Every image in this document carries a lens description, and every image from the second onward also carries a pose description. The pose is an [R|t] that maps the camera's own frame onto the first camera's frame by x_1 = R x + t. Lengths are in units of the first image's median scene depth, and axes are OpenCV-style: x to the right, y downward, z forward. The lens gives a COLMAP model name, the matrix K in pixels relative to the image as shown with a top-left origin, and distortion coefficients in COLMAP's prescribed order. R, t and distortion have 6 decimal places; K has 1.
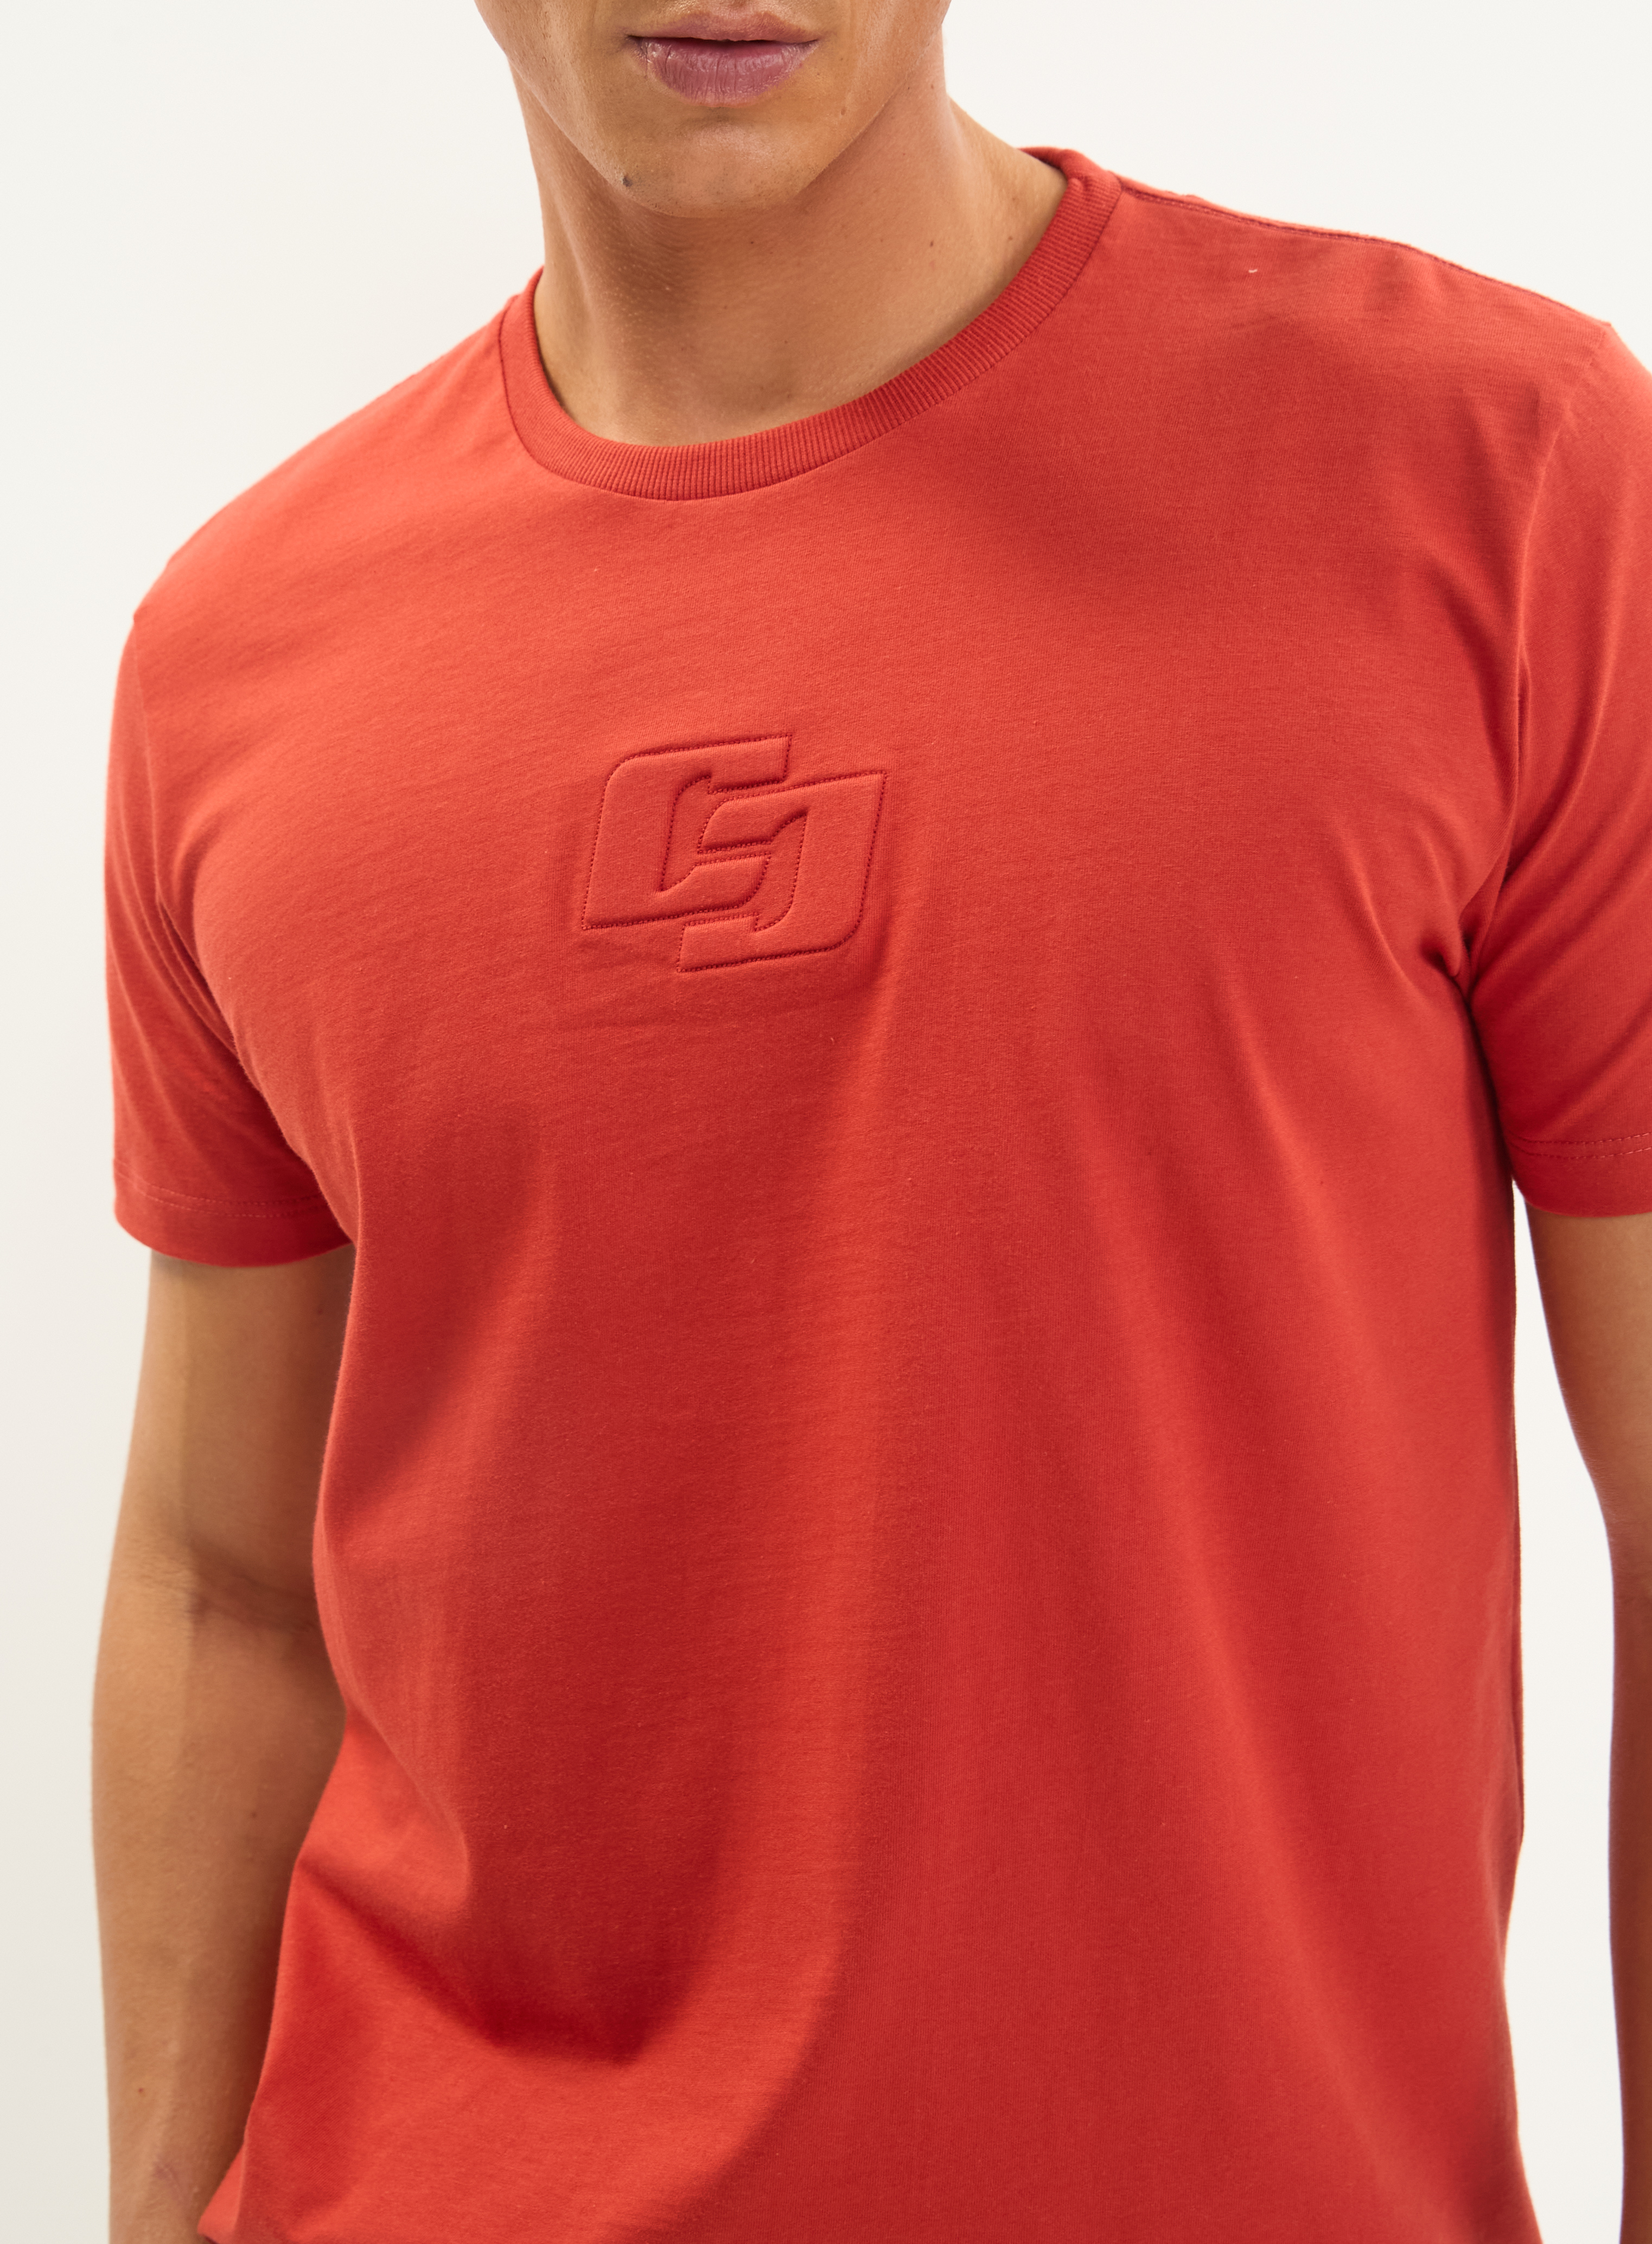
lens RADIAL K [[2934.2, 0, 826.0], [0, 2934.2, 1122.0], [0, 0, 1]] dist [0.111170, -0.014135]
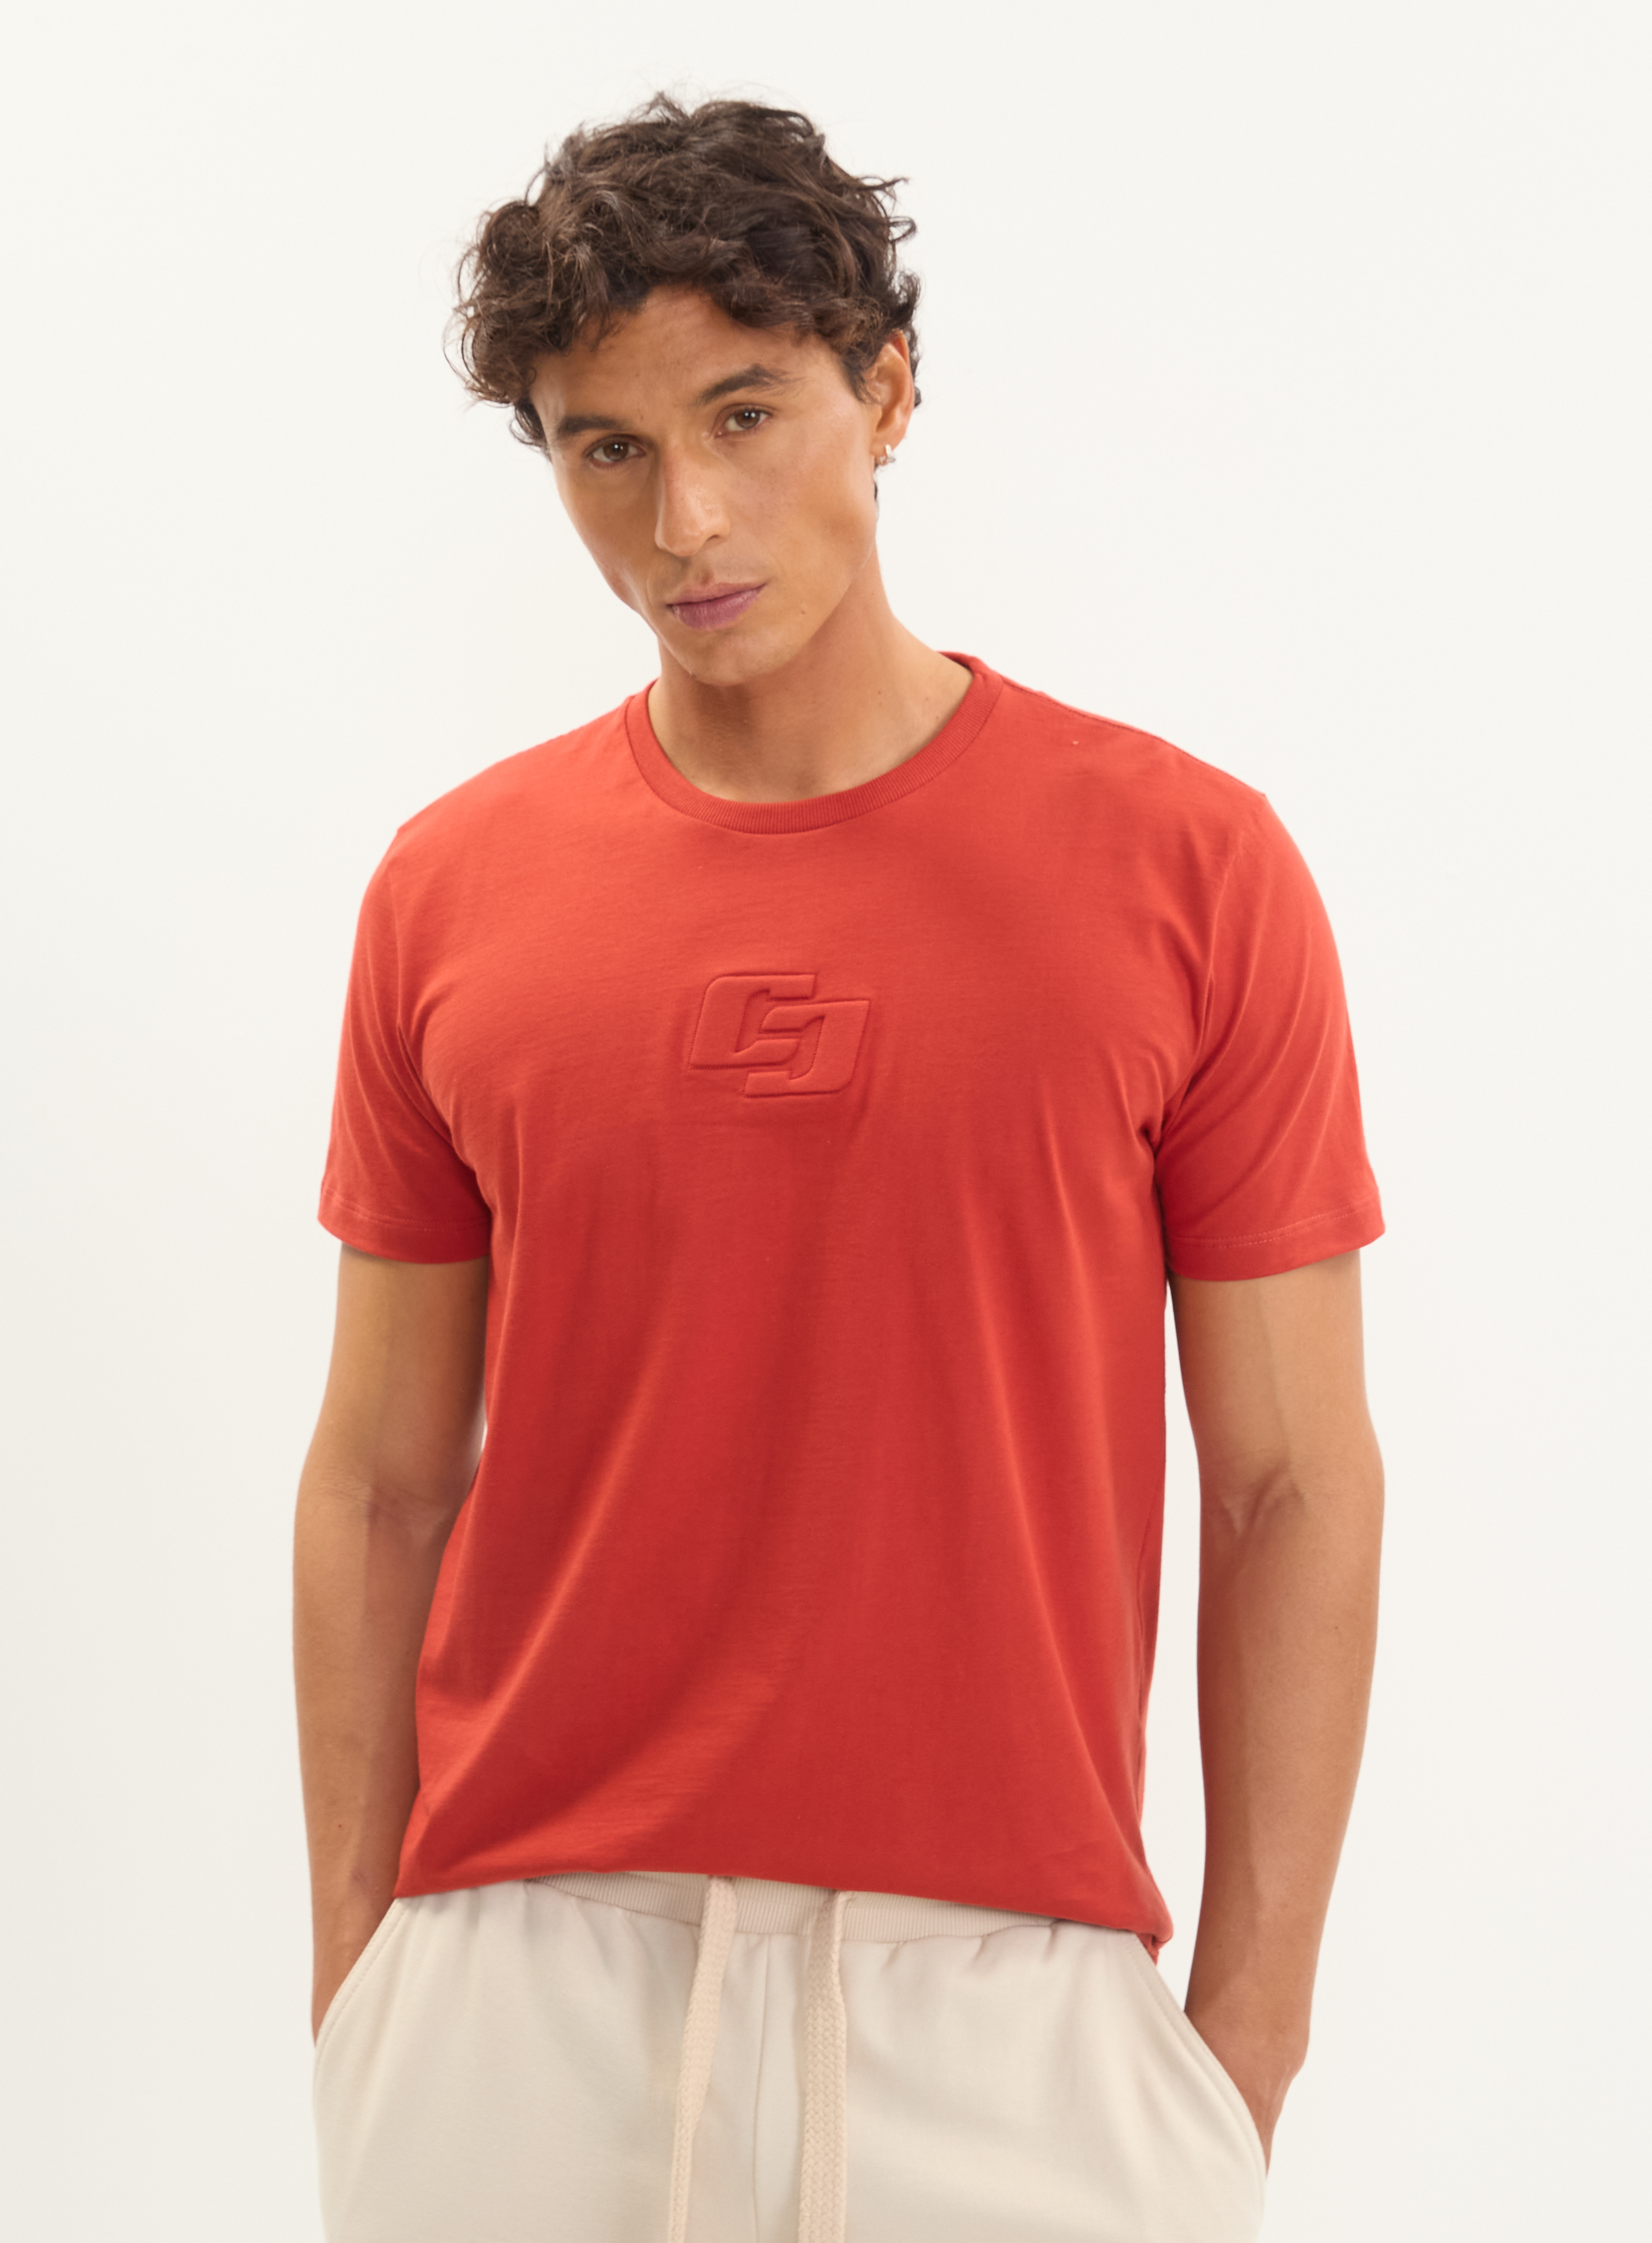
lens RADIAL K [[2933.5, 0, 826.0], [0, 2933.5, 1121.5], [0, 0, 1]] dist [0.111170, -0.014135]
pose [[0.985758, 0.093879, 0.139524, -0.247736], [-0.084965, 0.994024, -0.068543, 0.081120], [-0.145125, 0.055712, 0.987844, -0.771862]]
